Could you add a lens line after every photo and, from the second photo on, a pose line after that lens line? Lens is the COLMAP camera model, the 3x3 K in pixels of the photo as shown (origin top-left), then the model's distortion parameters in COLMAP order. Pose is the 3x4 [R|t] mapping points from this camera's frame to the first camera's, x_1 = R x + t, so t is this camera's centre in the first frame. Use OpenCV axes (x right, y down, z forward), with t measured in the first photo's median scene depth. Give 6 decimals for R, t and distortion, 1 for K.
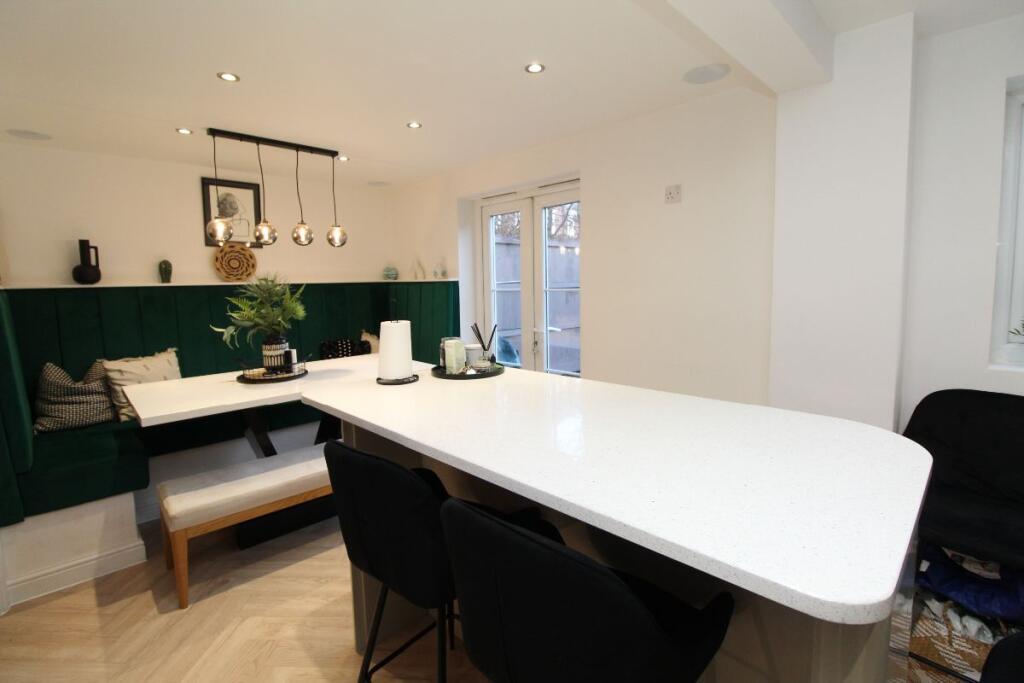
lens RADIAL K [[469.5, 0, 507.7], [0, 469.5, 325.7], [0, 0, 1]] dist [0.003041, -0.016241]
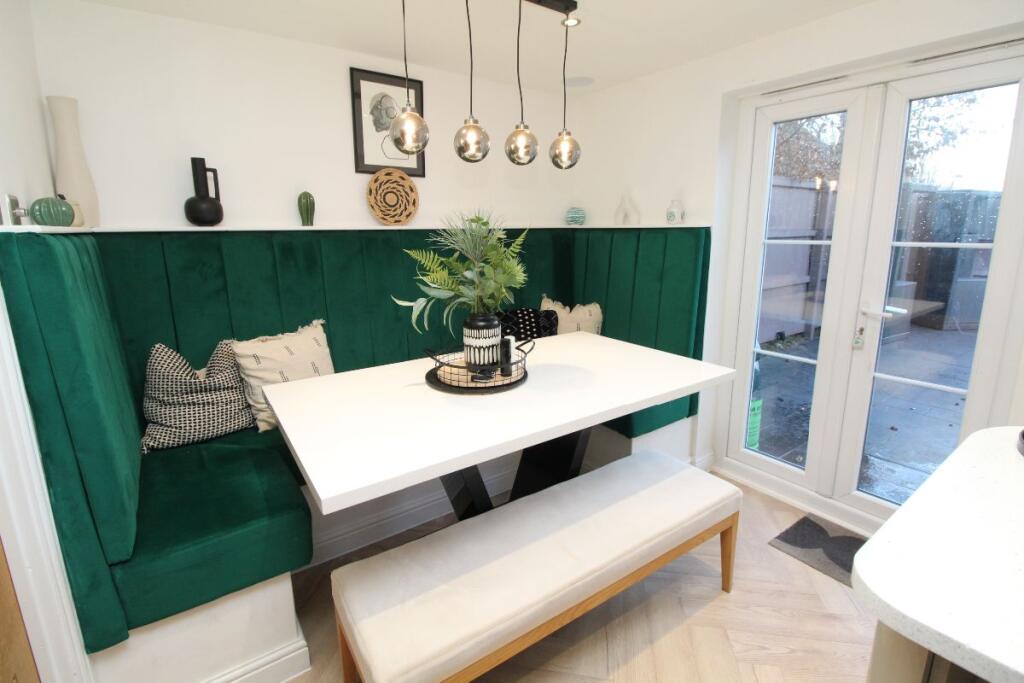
lens RADIAL K [[469.5, 0, 507.7], [0, 469.5, 325.7], [0, 0, 1]] dist [0.003041, -0.016241]
pose [[0.986728, 0.041167, -0.157074, -0.353665], [-0.023922, 0.993628, 0.110140, -0.030690], [0.160607, -0.104921, 0.981426, 0.383791]]
